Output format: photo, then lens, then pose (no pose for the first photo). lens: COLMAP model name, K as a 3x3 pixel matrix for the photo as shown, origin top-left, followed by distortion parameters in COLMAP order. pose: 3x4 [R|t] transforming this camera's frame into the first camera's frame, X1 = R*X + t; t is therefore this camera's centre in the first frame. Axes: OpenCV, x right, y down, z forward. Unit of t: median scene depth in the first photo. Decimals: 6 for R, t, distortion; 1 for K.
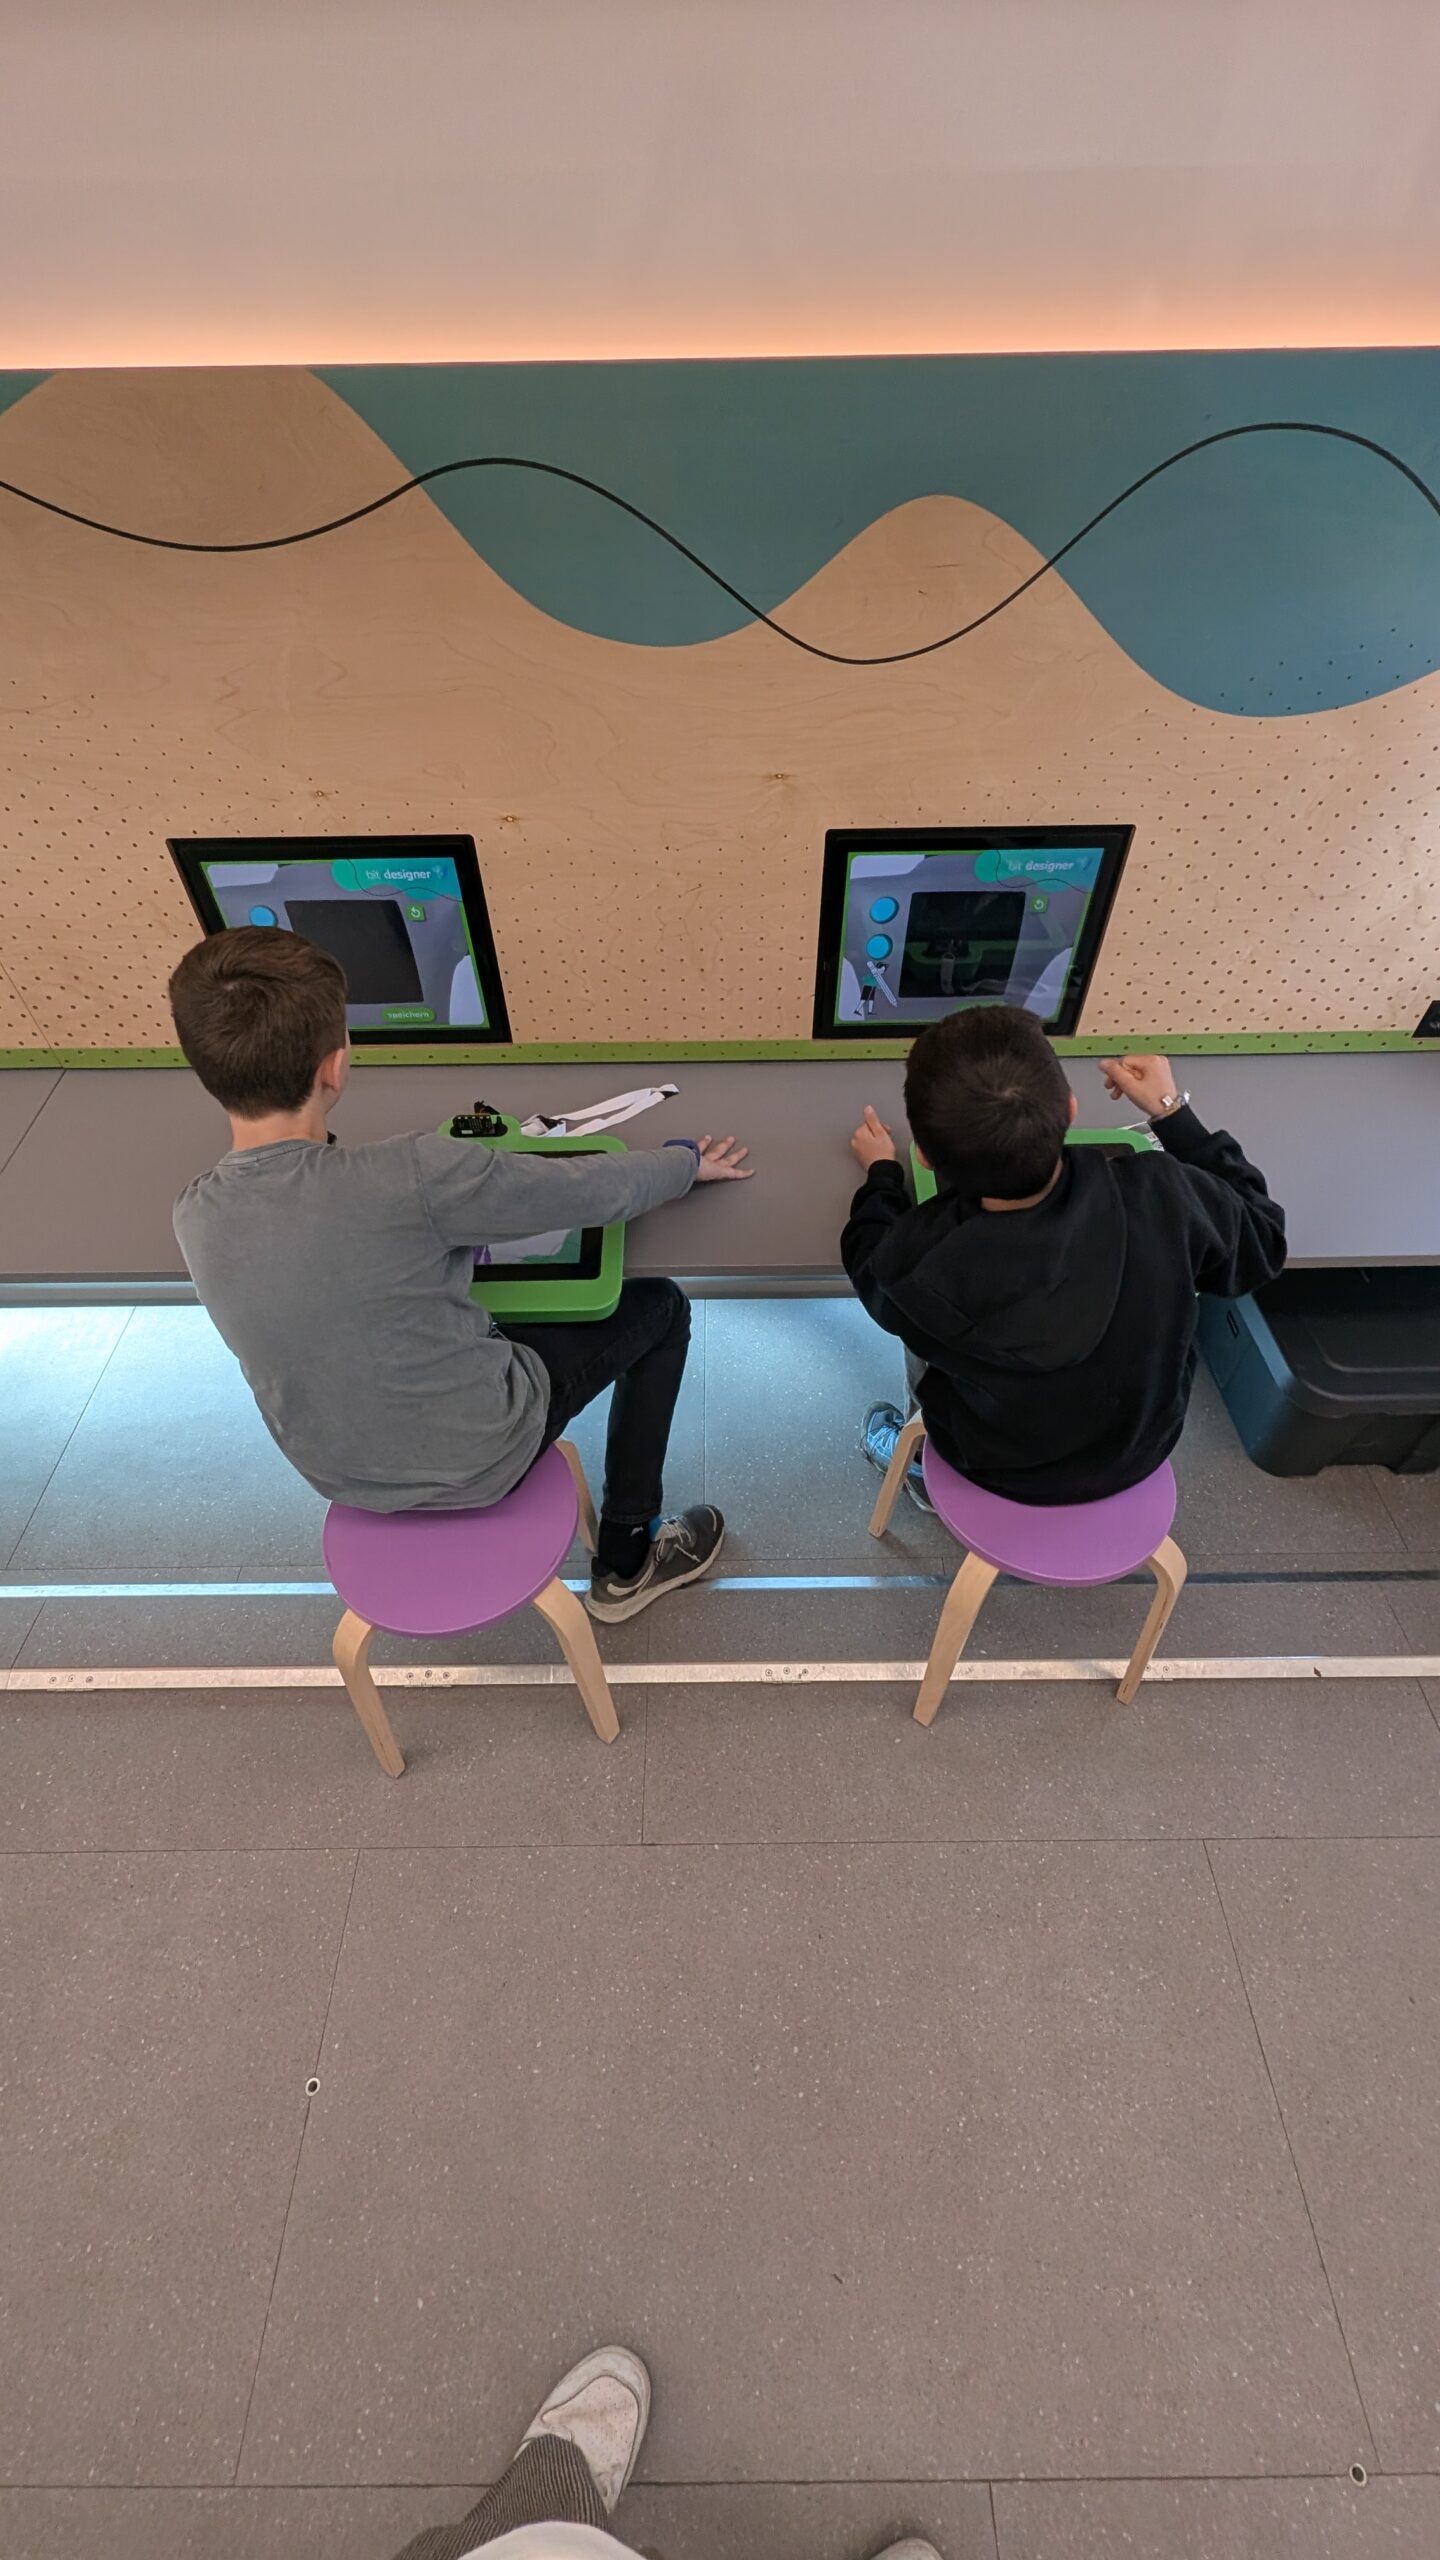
lens RADIAL K [[905.8, 0, 720.0], [0, 905.8, 1227.3], [0, 0, 1]] dist [-0.000028, -0.000027]
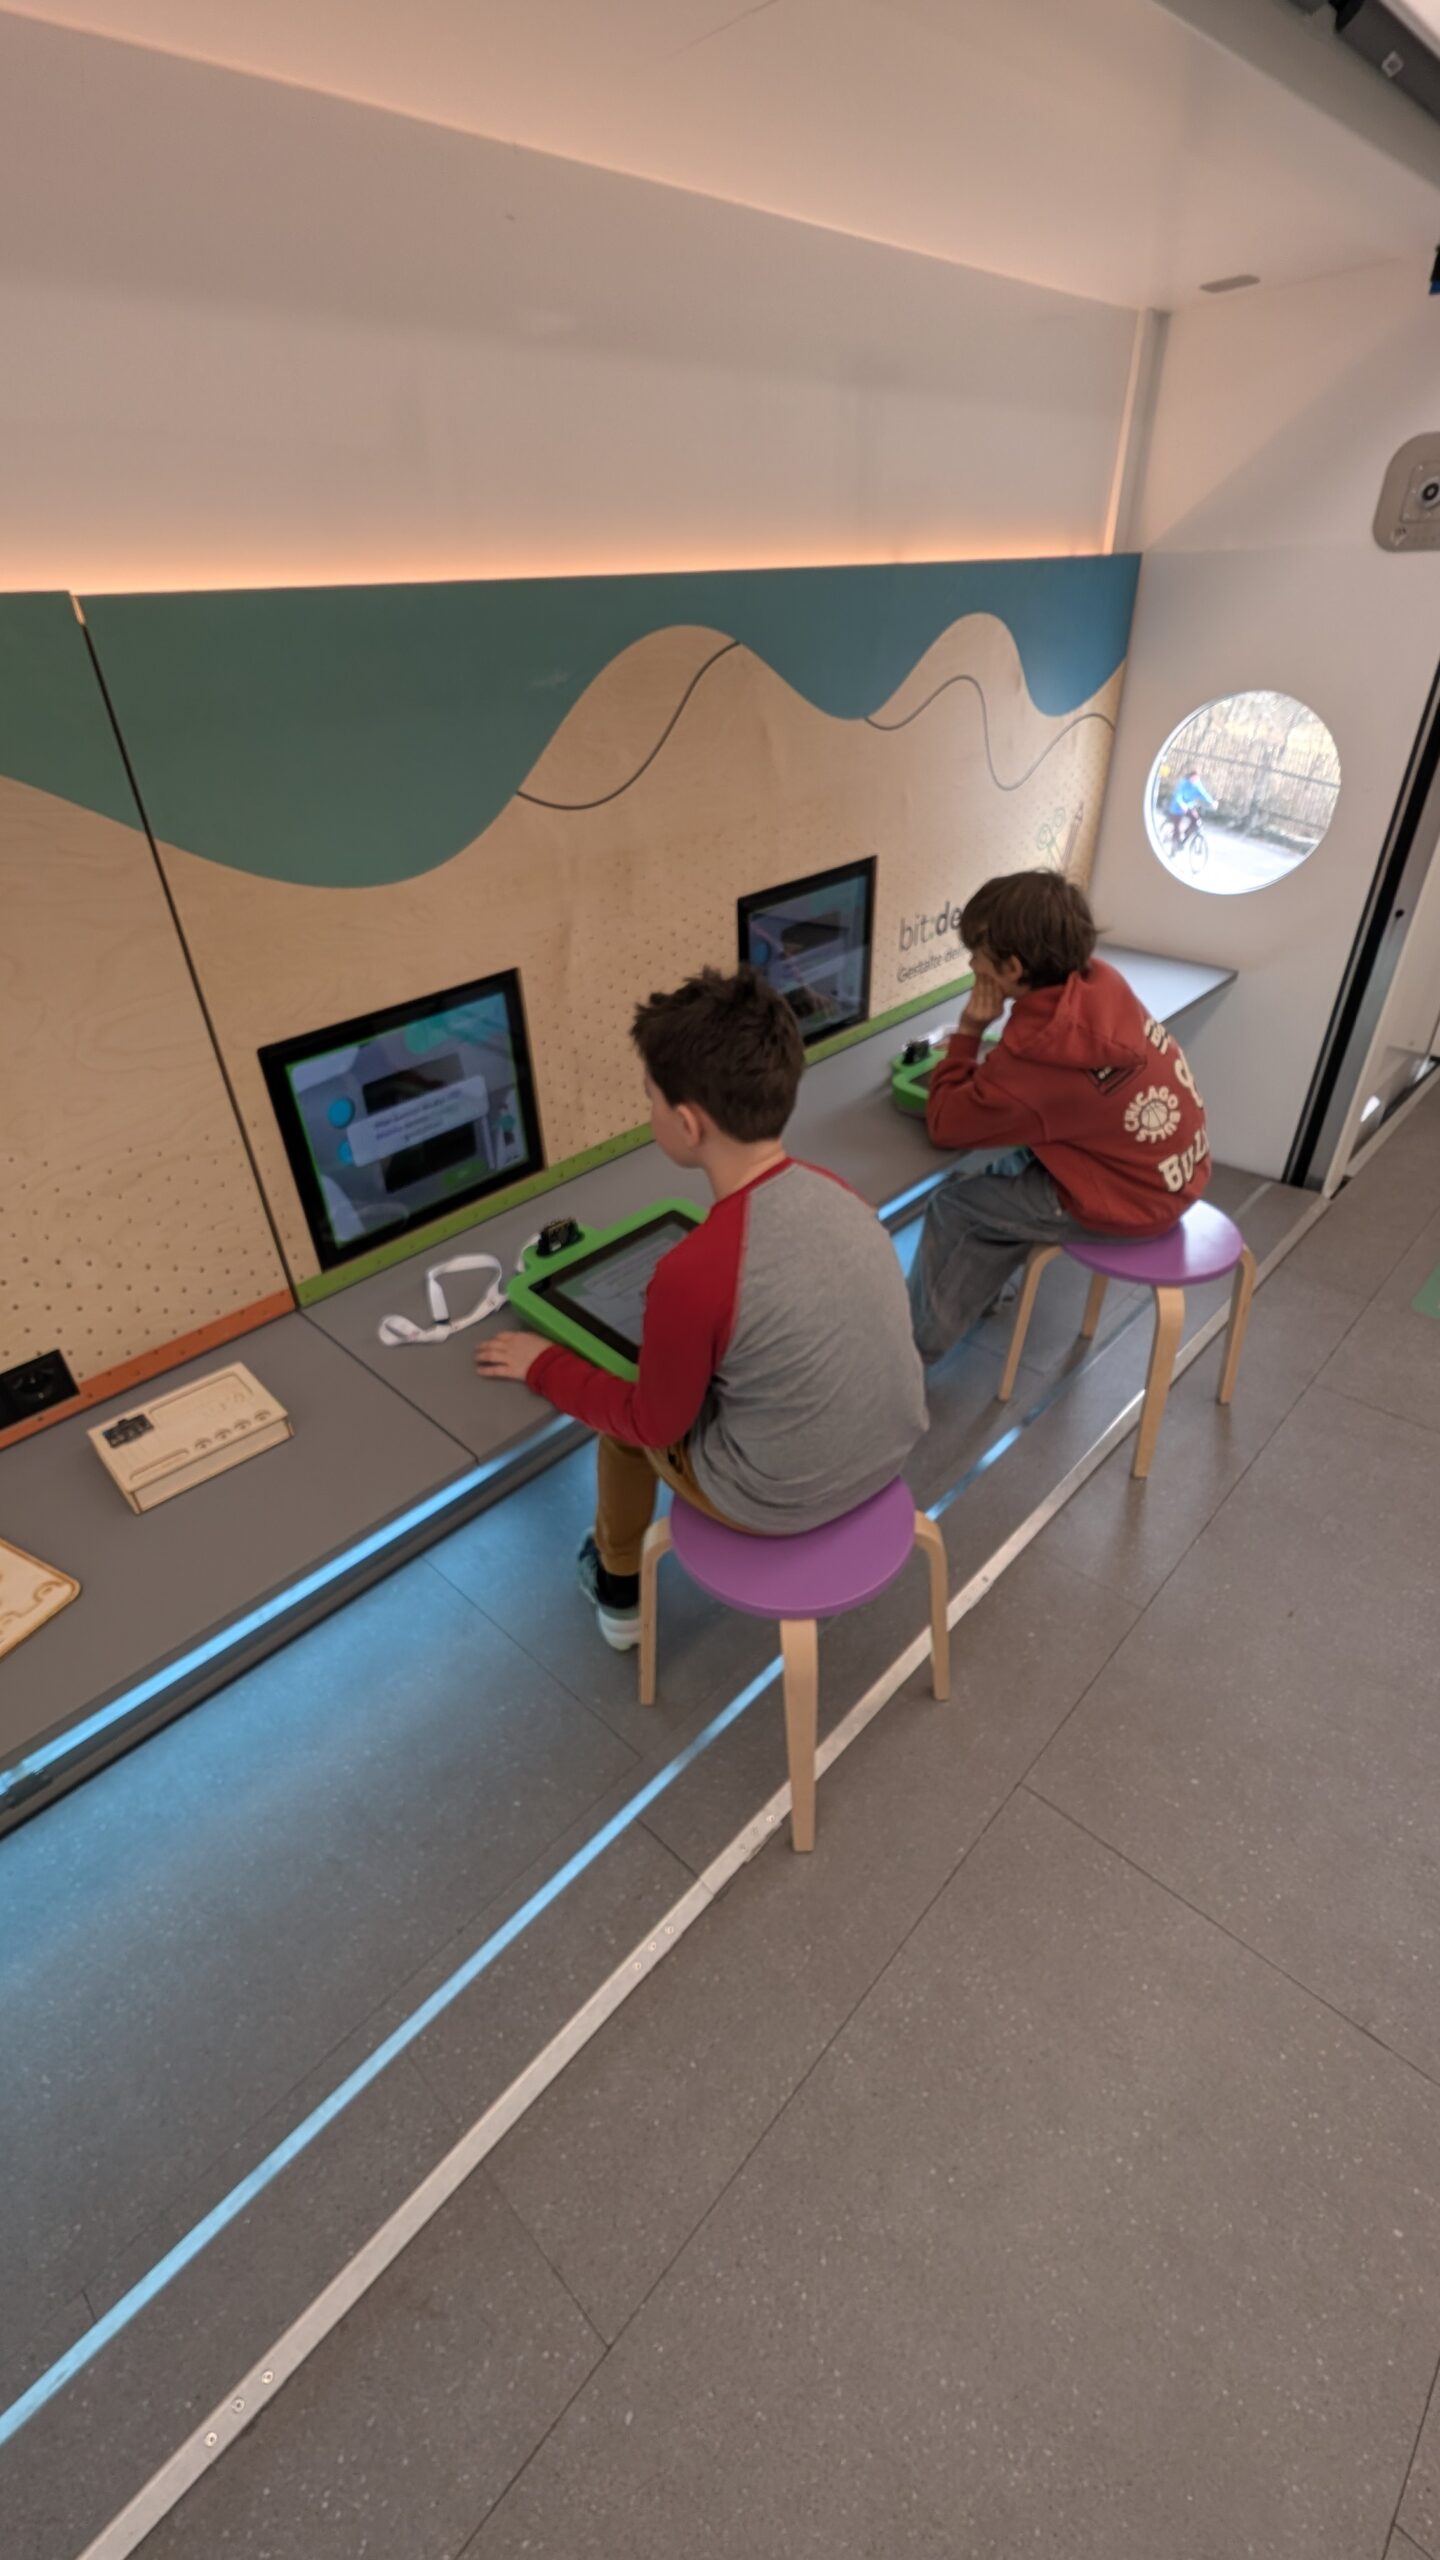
lens RADIAL K [[1043.3, 0, 720.0], [0, 1043.3, 1280.0], [0, 0, 1]] dist [0.000694, -0.000160]
pose [[0.686546, -0.414110, 0.597635, -0.278091], [0.519580, 0.854408, -0.004847, 0.002956], [-0.508617, 0.313846, 0.801754, 0.002753]]
